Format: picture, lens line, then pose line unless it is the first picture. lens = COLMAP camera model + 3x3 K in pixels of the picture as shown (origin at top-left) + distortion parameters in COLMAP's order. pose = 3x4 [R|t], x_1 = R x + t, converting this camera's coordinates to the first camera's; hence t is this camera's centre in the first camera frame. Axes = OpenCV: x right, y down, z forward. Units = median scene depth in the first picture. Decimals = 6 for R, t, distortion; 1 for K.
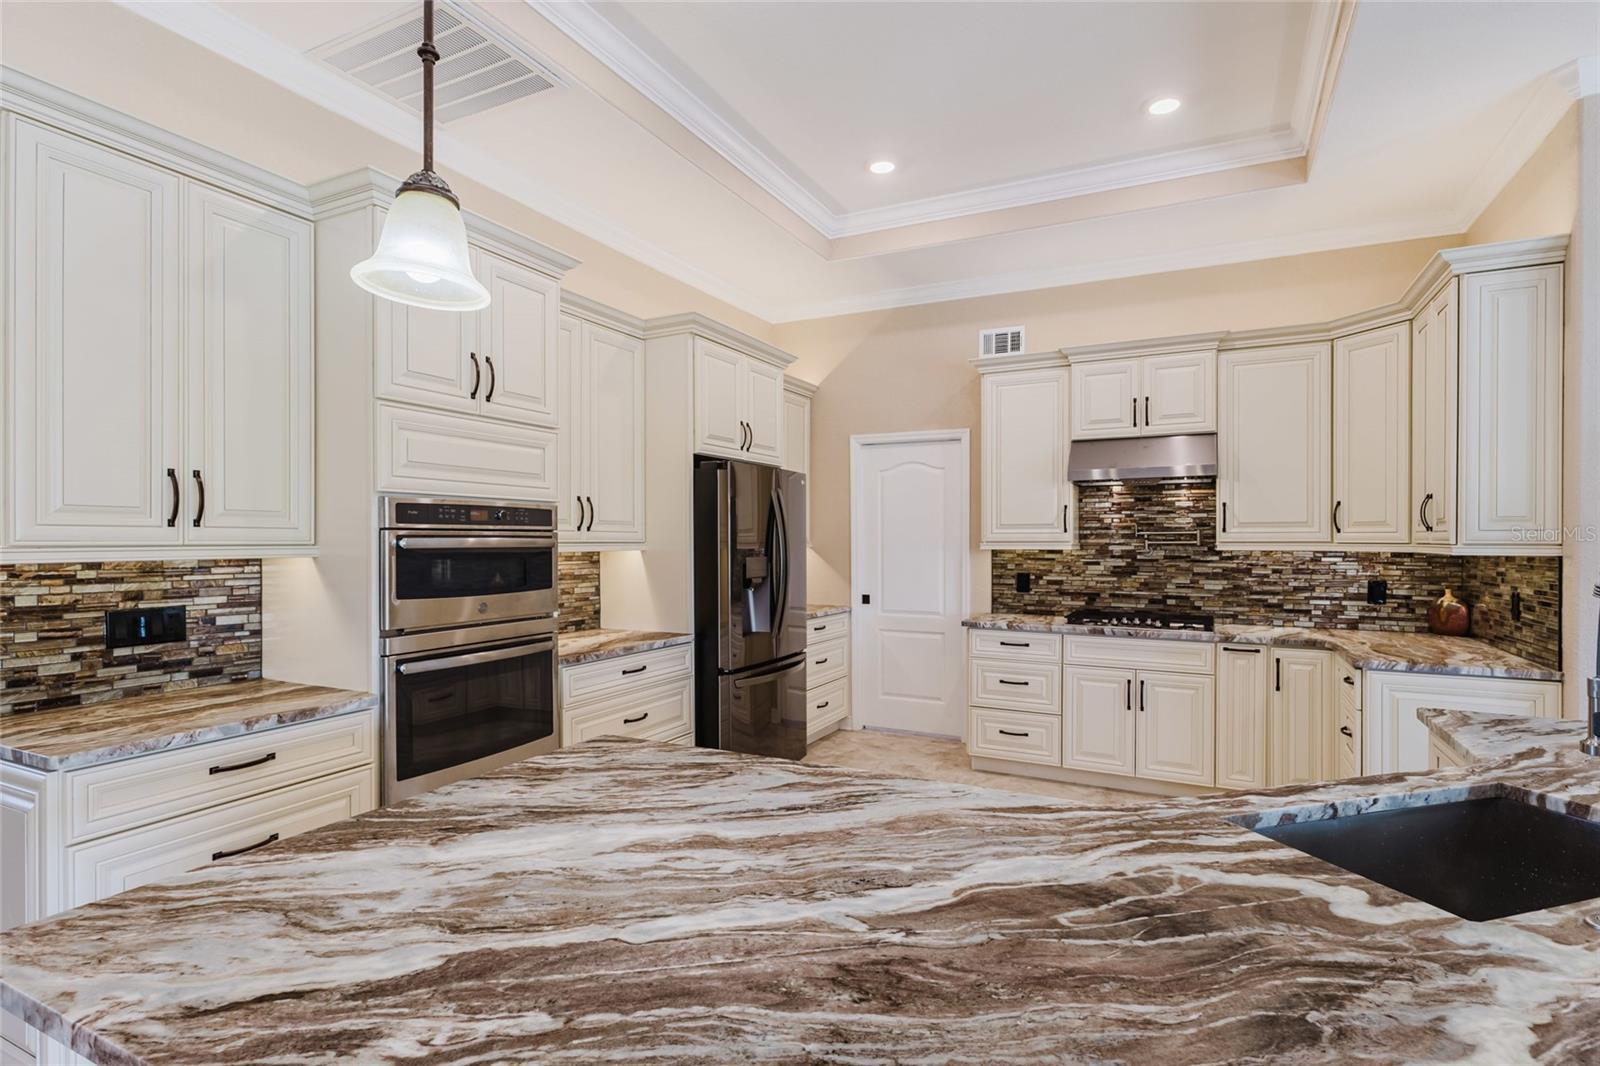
lens RADIAL K [[796.2, 0, 798.3], [0, 796.2, 539.4], [0, 0, 1]] dist [0.003768, 0.000178]
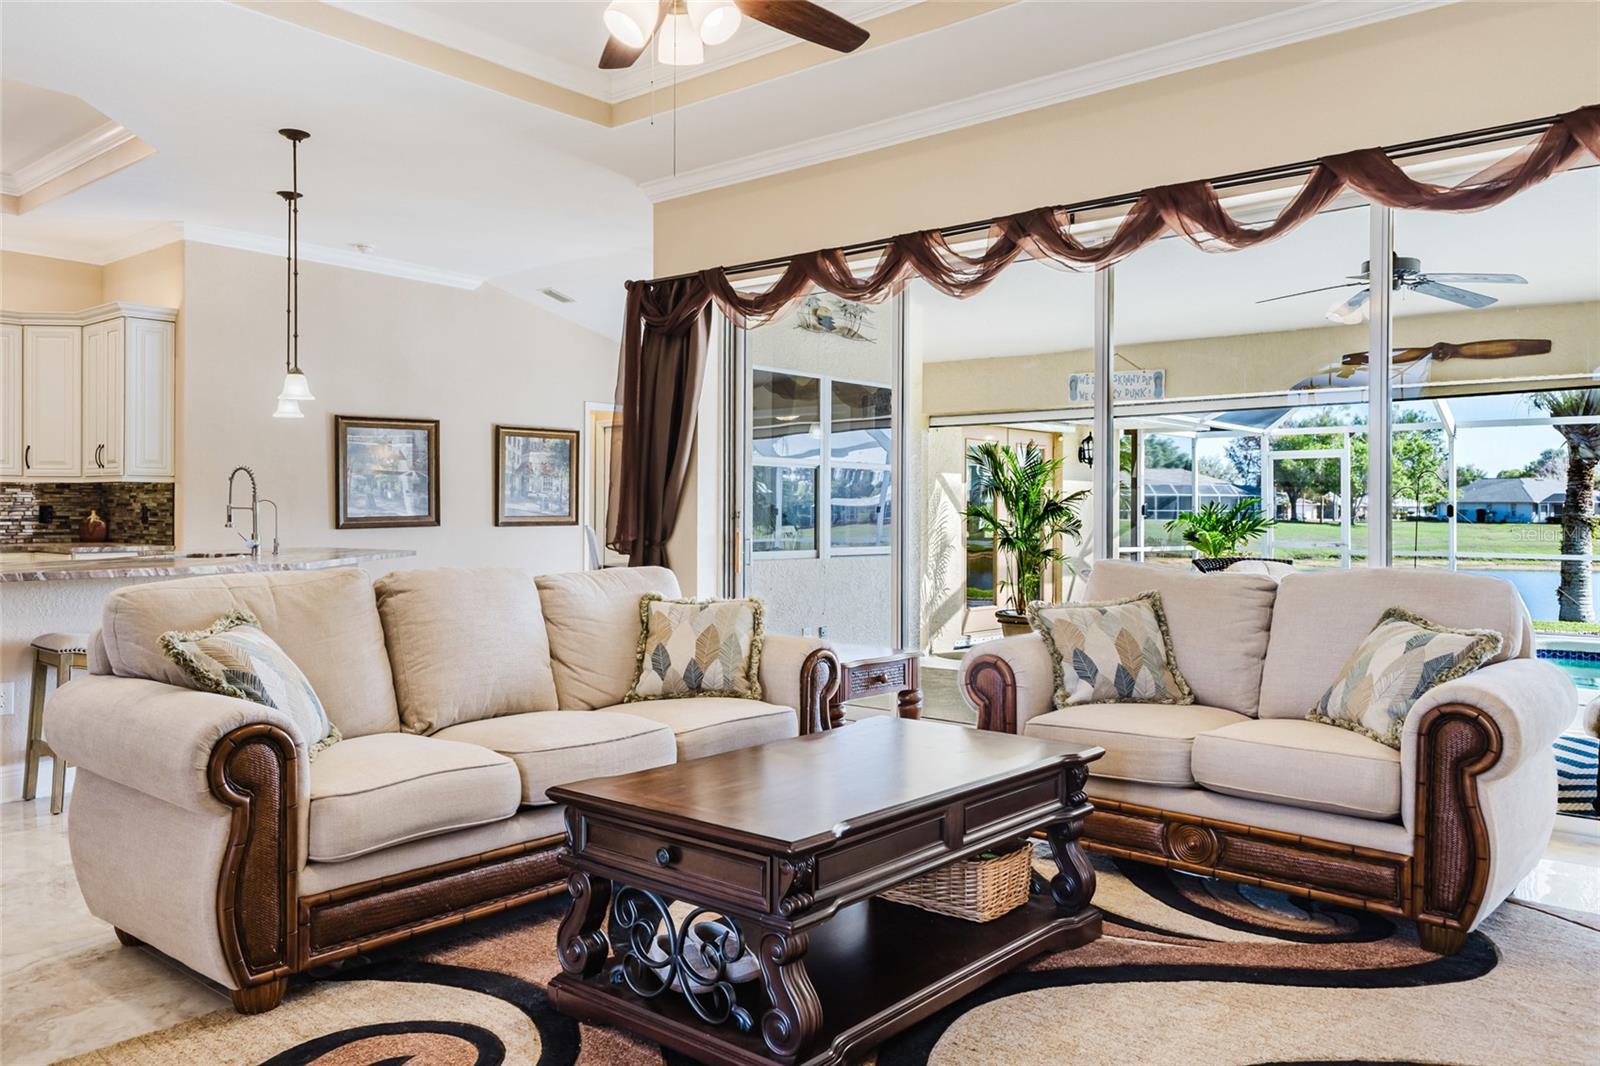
lens RADIAL K [[1208.1, 0, 829.0], [0, 1208.1, 502.6], [0, 0, 1]] dist [0.006060, 0.001793]
pose [[0.217744, 0.001095, 0.976005, -0.956226], [-0.000449, 0.999999, -0.001021, 0.046216], [-0.976006, -0.000216, 0.217744, -0.717126]]
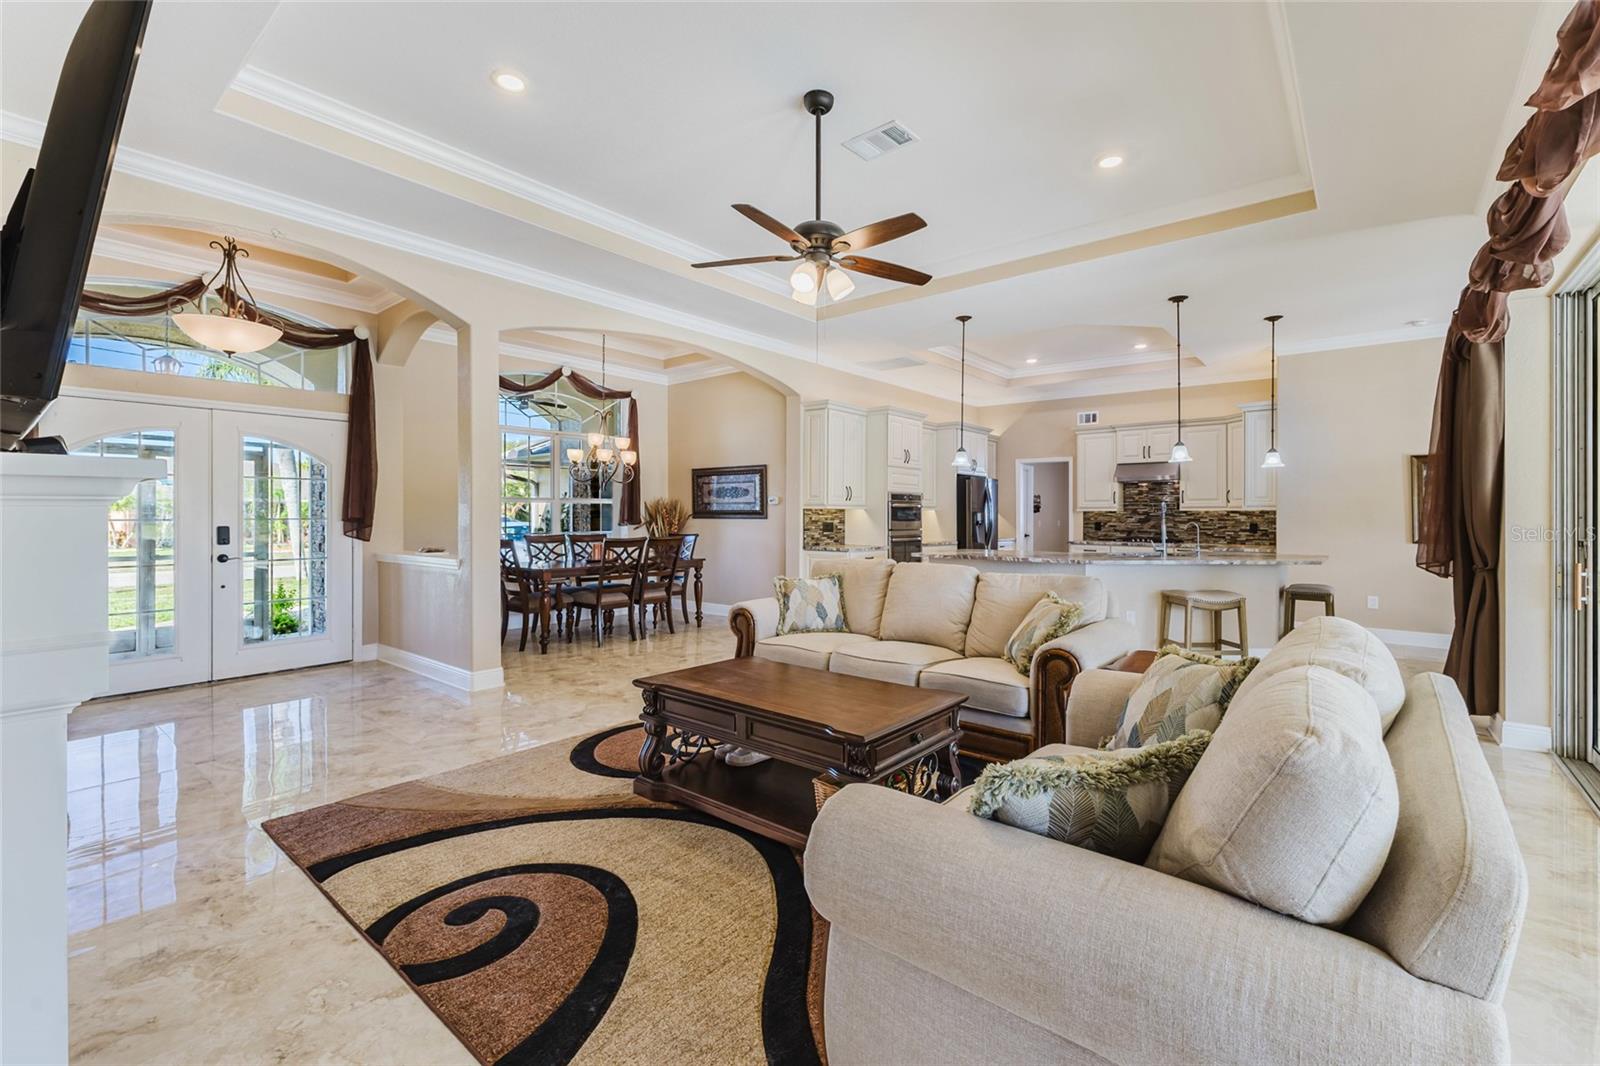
lens RADIAL K [[689.5, 0, 797.6], [0, 689.5, 508.4], [0, 0, 1]] dist [0.012480, -0.003408]
pose [[0.976190, 0.000043, -0.216918, -0.136971], [-0.002185, 0.999951, -0.009635, 0.028843], [0.216907, 0.009879, 0.976142, -1.238711]]
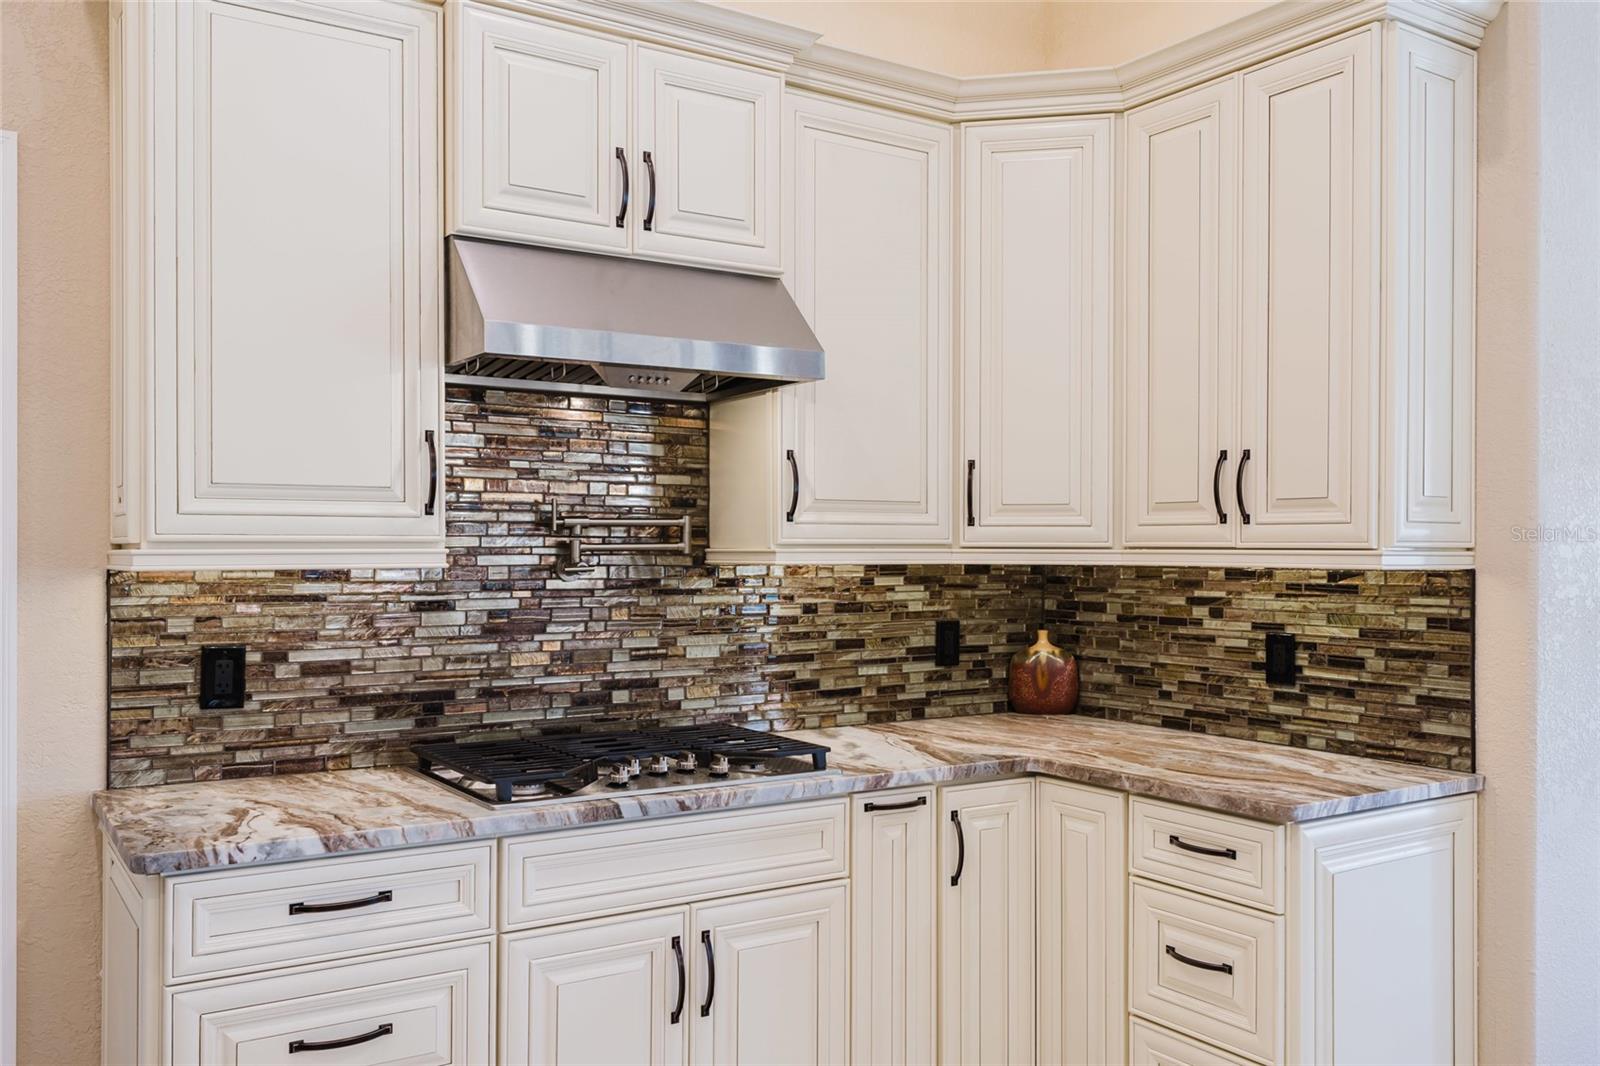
lens RADIAL K [[1328.2, 0, 802.0], [0, 1328.2, 542.7], [0, 0, 1]] dist [0.025137, -0.045897]
pose [[0.488940, 0.002508, 0.872314, -0.066587], [-0.001960, 0.999997, -0.001777, 0.003344], [-0.872315, -0.000840, 0.488943, 0.641813]]
